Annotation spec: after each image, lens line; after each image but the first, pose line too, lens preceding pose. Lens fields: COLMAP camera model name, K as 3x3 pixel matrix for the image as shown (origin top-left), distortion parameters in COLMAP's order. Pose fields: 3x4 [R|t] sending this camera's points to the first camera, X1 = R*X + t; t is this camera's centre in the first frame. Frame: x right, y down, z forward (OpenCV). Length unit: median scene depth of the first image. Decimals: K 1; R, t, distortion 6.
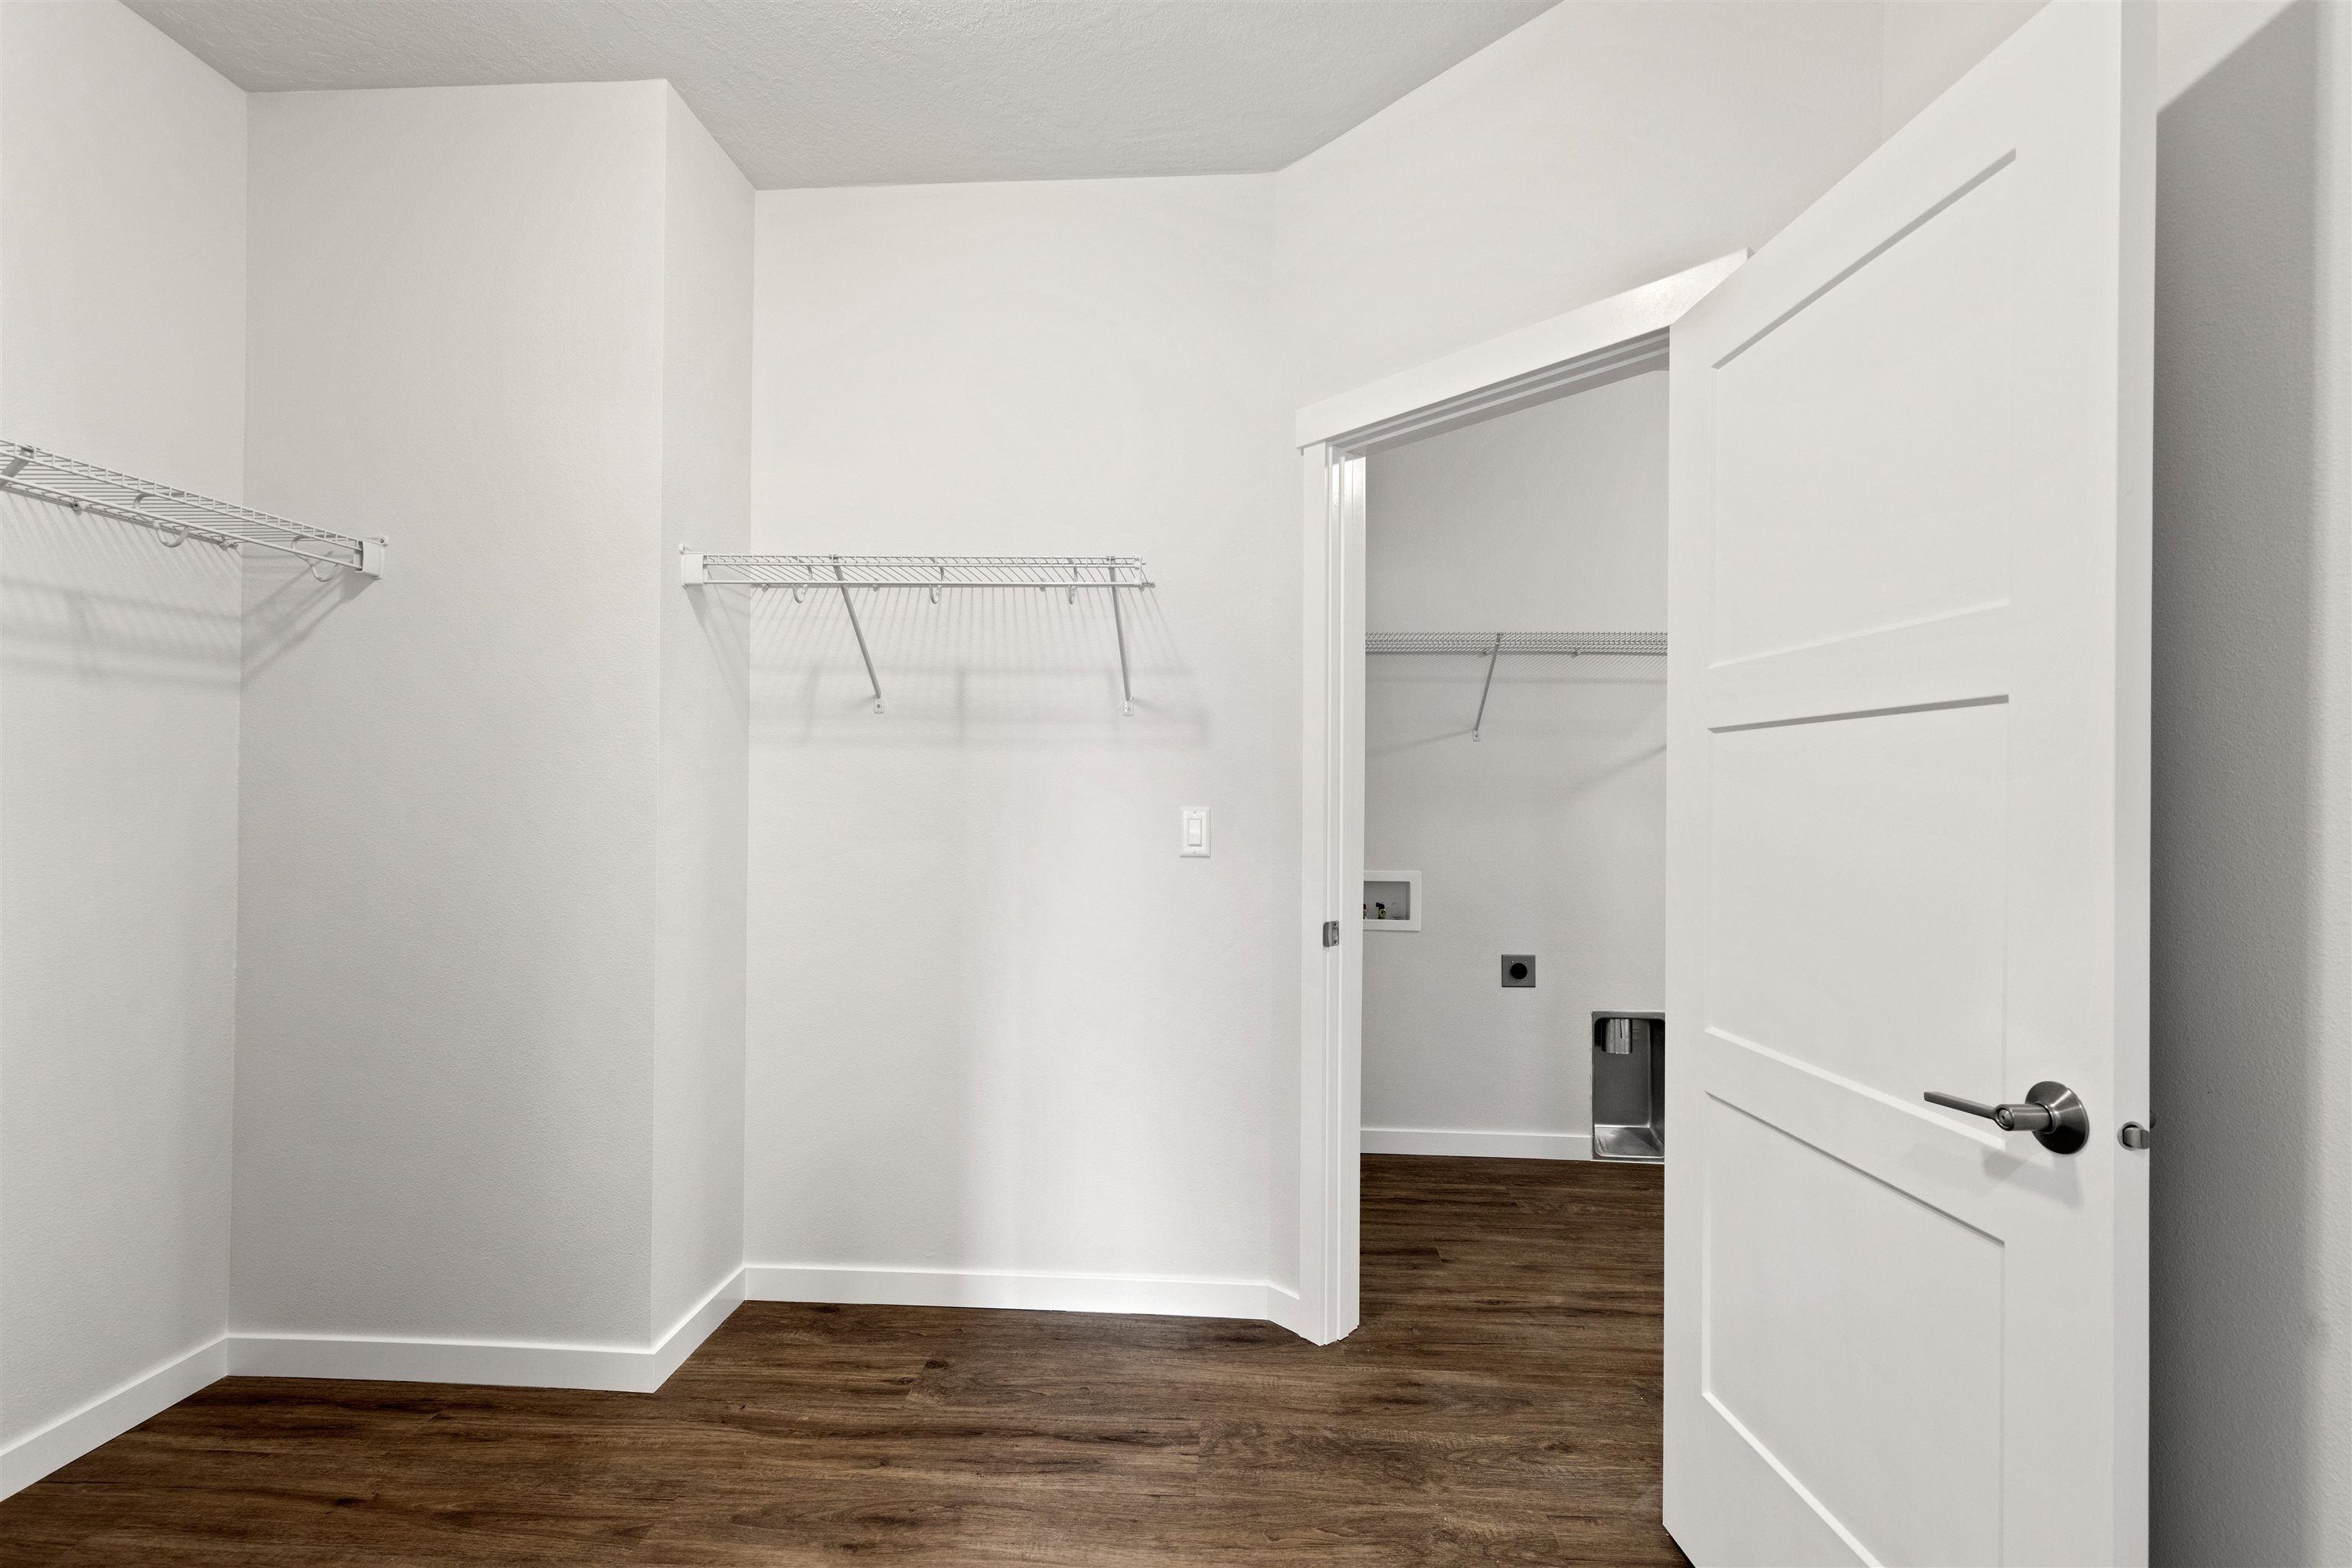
lens RADIAL K [[1065.2, 0, 1182.3], [0, 1065.2, 785.5], [0, 0, 1]] dist [0.012028, -0.000064]
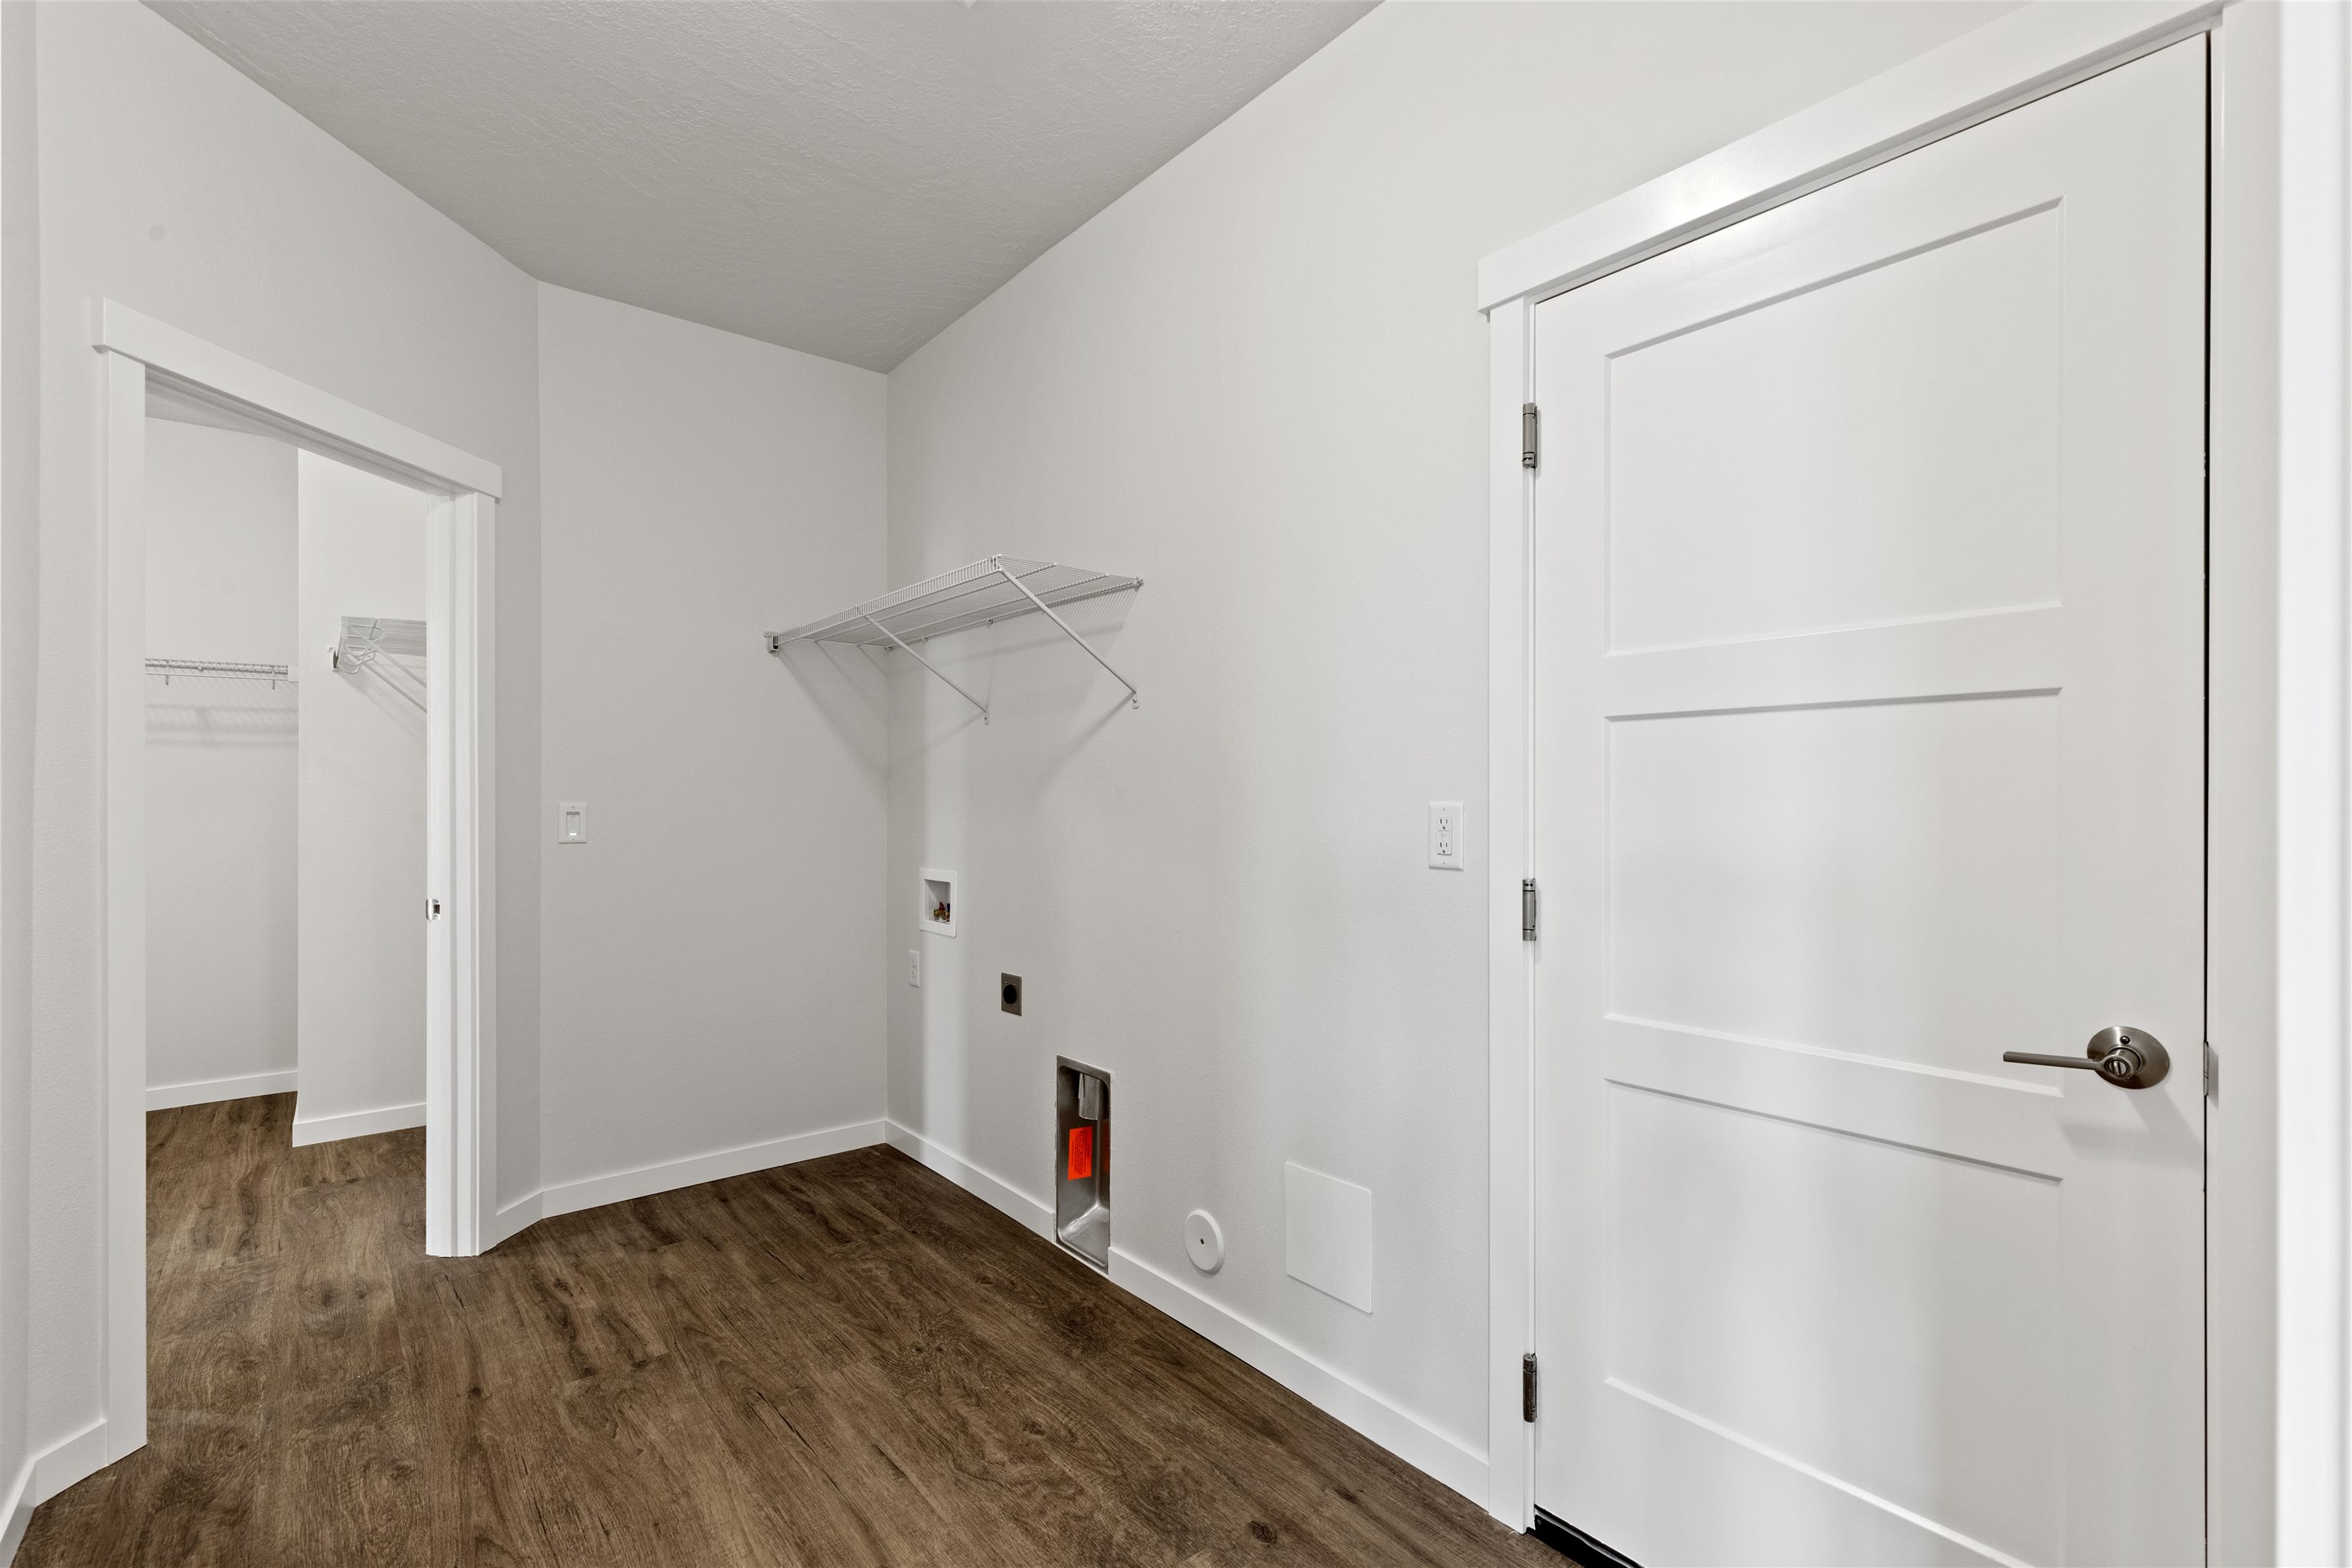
lens RADIAL K [[1065.2, 0, 1179.8], [0, 1065.2, 792.2], [0, 0, 1]] dist [0.012028, -0.000064]
pose [[0.670356, -0.017293, -0.741838, 1.536736], [0.019045, 0.999800, -0.006097, 0.035077], [0.741795, -0.010041, 0.670551, 0.804429]]
